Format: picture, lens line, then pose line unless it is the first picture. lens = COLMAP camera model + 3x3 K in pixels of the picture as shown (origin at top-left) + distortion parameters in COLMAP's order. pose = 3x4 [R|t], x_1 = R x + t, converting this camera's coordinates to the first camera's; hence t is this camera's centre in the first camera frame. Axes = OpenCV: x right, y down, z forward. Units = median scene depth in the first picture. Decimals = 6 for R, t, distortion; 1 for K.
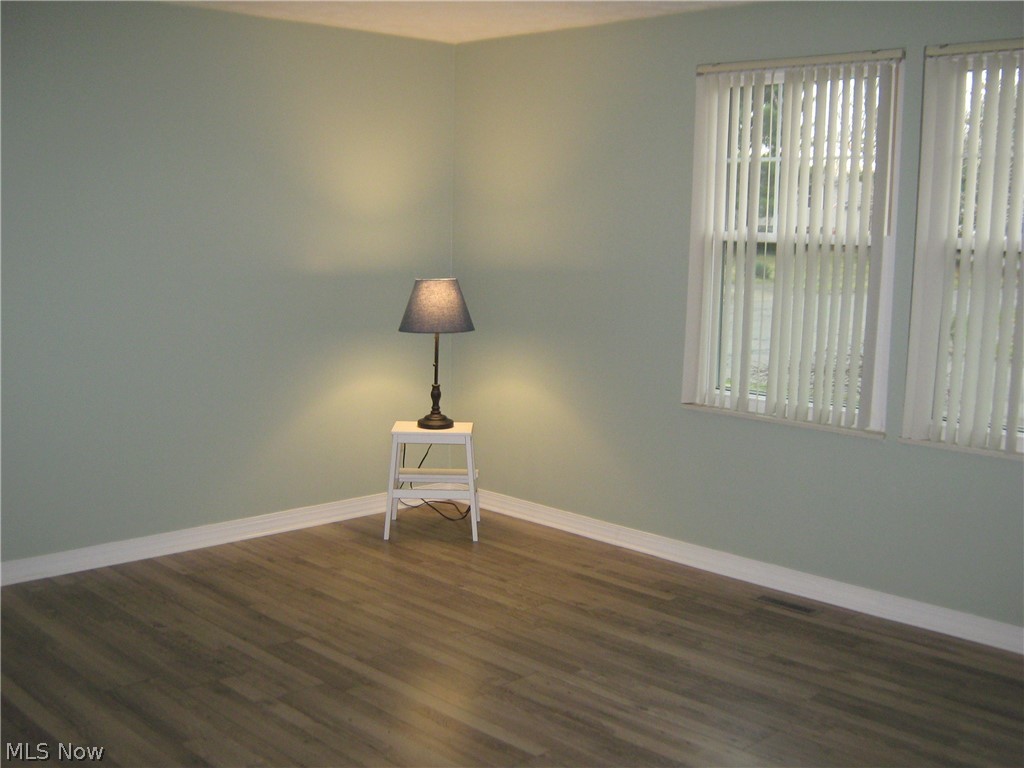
lens RADIAL K [[1176.2, 0, 512.0], [0, 1176.2, 384.0], [0, 0, 1]] dist [-0.093420, -0.010300]
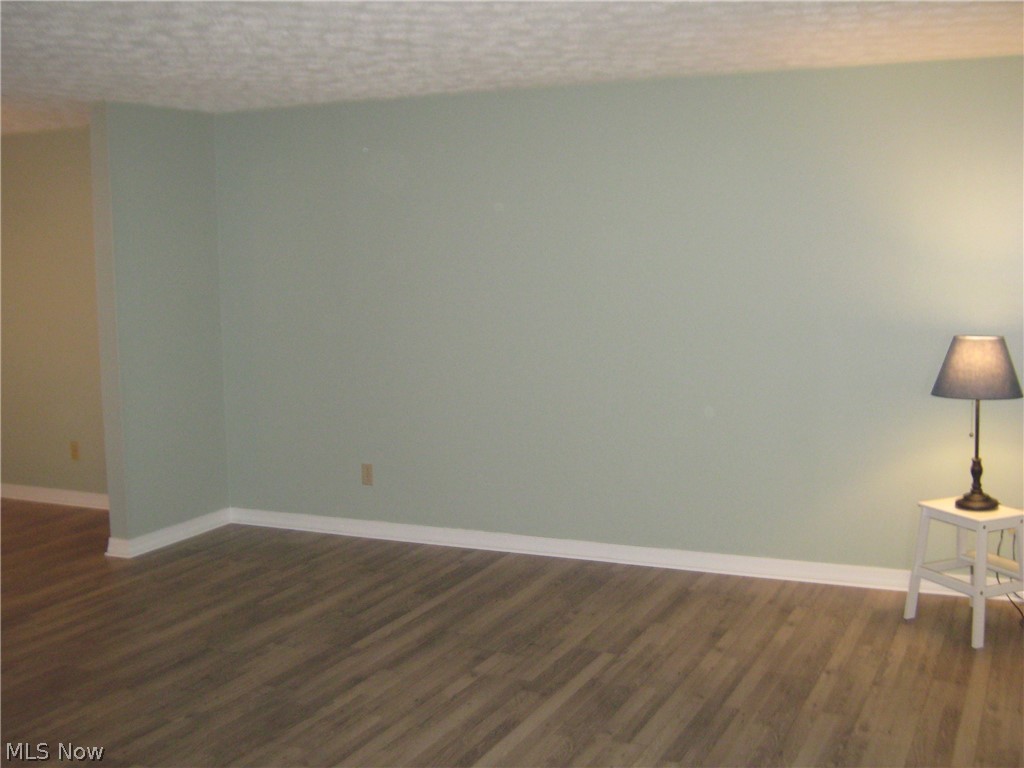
lens RADIAL K [[1176.2, 0, 512.0], [0, 1176.2, 384.0], [0, 0, 1]] dist [-0.093420, -0.010300]
pose [[0.345015, 0.080441, -0.935144, 0.660767], [-0.100213, 0.993783, 0.048512, -0.066669], [0.933232, 0.076977, 0.350931, 0.413163]]
